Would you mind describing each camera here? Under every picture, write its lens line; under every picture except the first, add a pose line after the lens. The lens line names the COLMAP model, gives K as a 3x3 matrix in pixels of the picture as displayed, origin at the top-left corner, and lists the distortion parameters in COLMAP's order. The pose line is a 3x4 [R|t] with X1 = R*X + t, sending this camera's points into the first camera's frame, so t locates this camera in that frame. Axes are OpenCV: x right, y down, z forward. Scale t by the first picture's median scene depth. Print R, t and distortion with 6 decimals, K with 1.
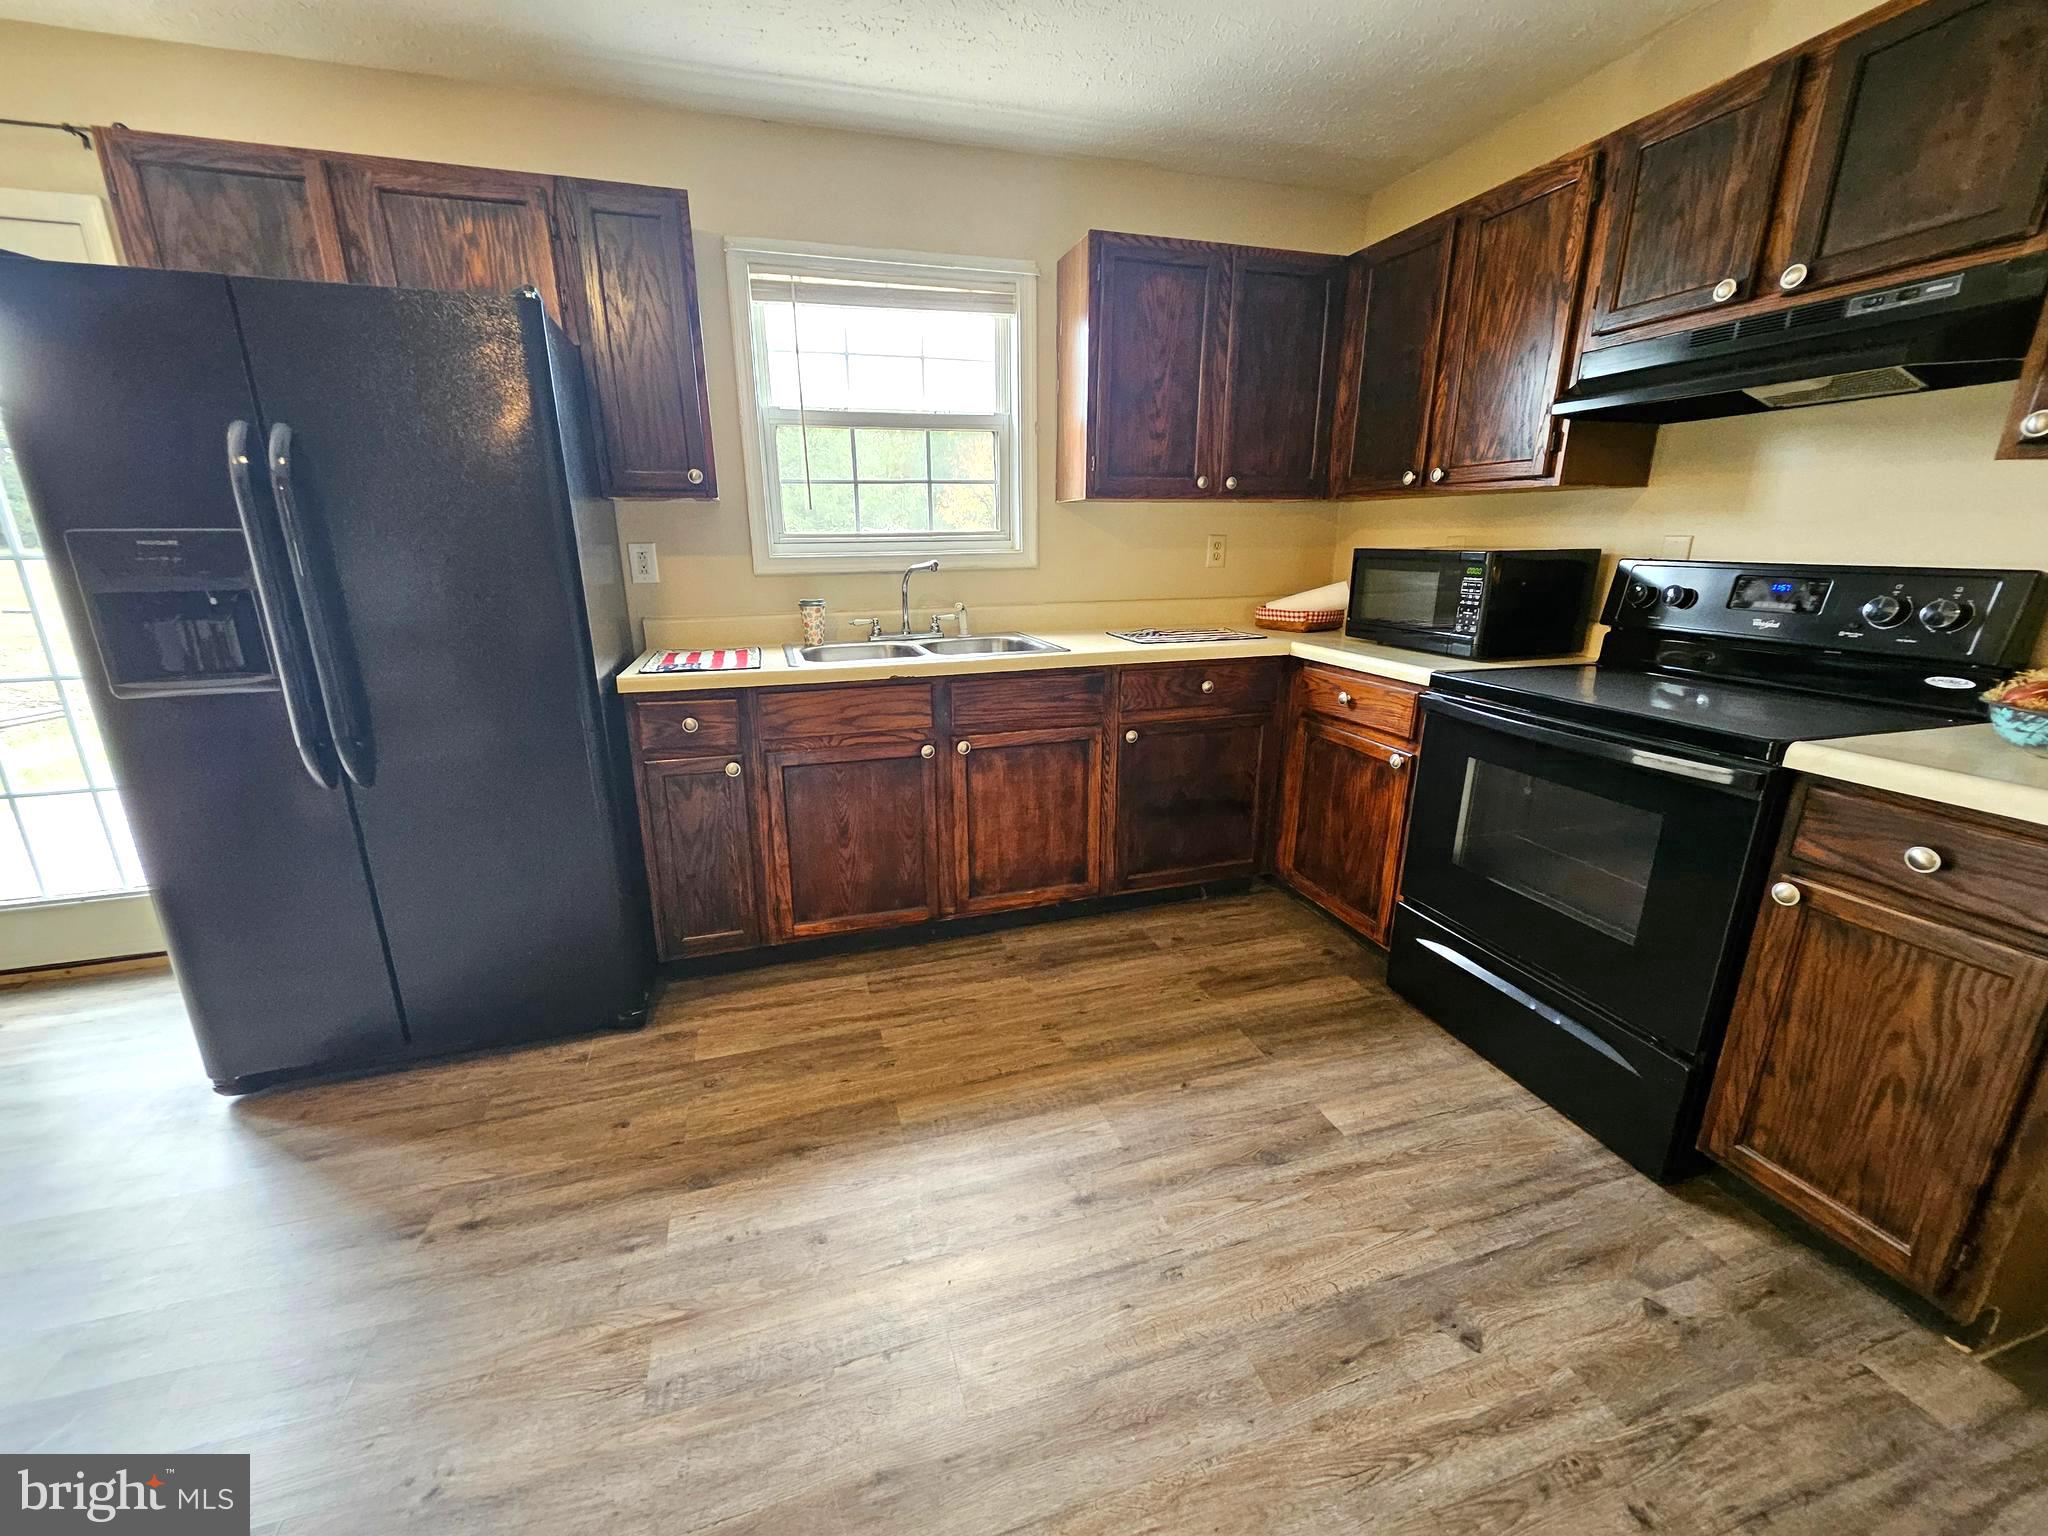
lens RADIAL K [[802.0, 0, 1006.6], [0, 802.0, 759.6], [0, 0, 1]] dist [0.004019, -0.001252]
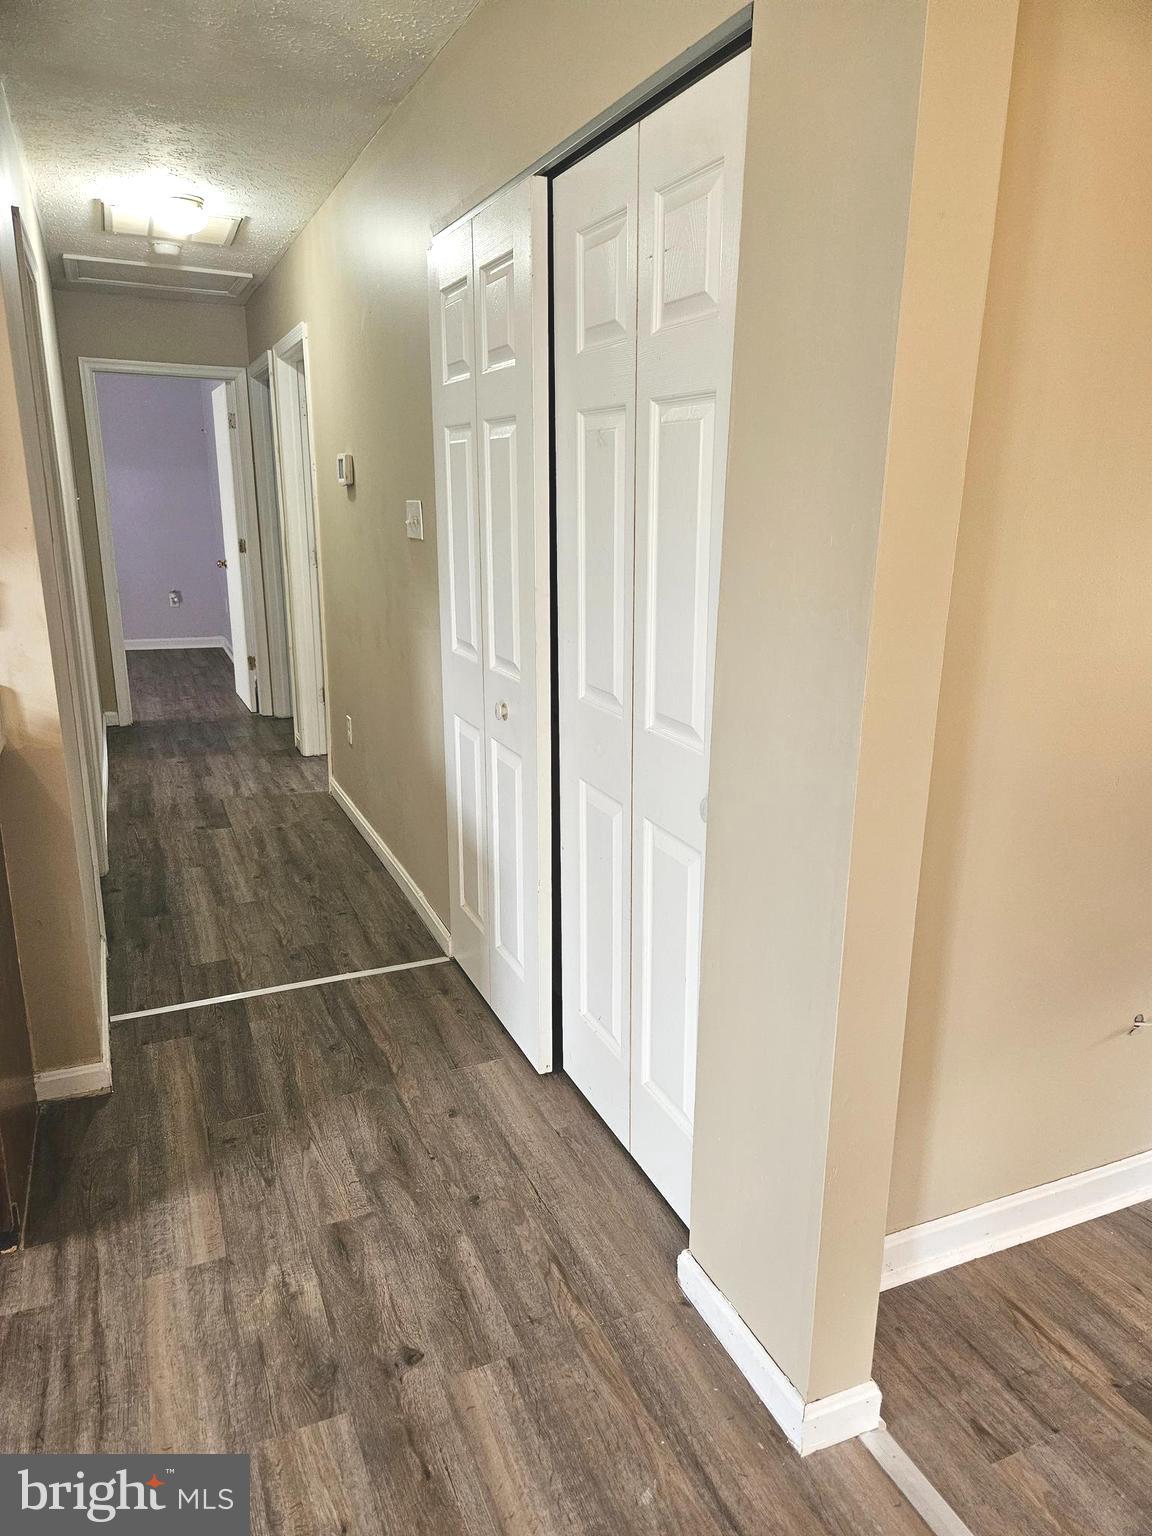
lens RADIAL K [[1023.2, 0, 589.5], [0, 1023.2, 776.2], [0, 0, 1]] dist [0.062747, -0.045552]
pose [[-0.129117, -0.254897, 0.958309, -0.150897], [0.250318, 0.926724, 0.280222, -0.091891], [-0.959515, 0.276063, -0.055850, 0.034764]]
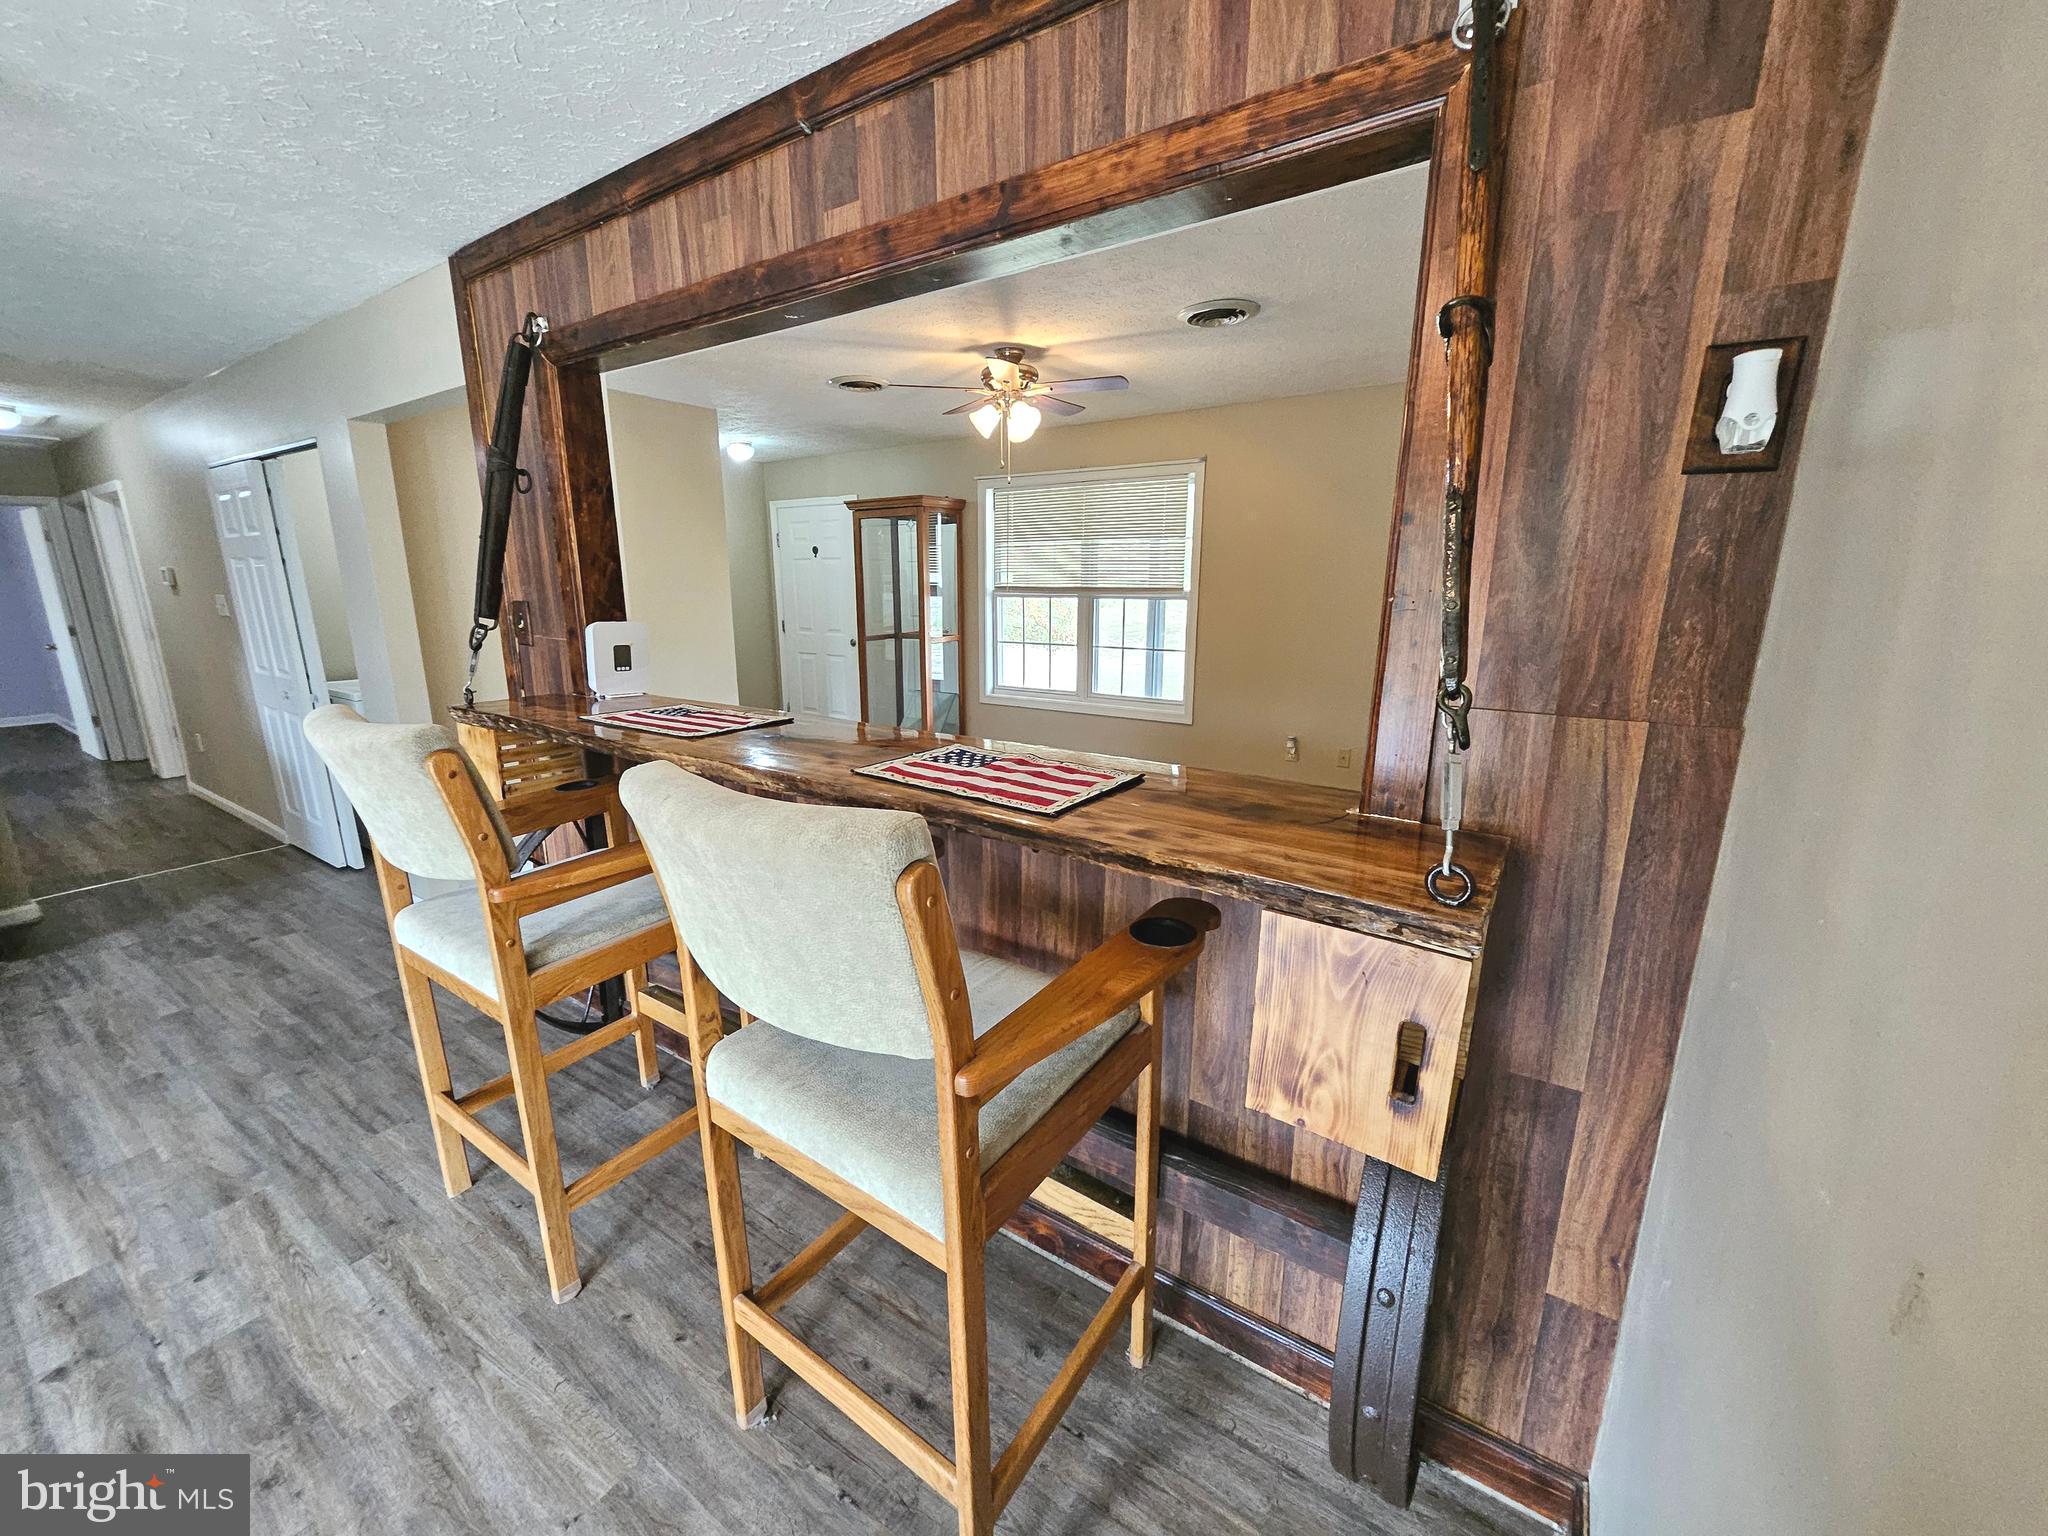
lens RADIAL K [[802.0, 0, 1004.4], [0, 802.0, 760.4], [0, 0, 1]] dist [0.004019, -0.001252]
pose [[-0.631088, -0.162399, 0.758521, -1.563662], [0.215770, 0.902499, 0.372745, -0.058018], [-0.745098, 0.398901, -0.534516, -0.148185]]
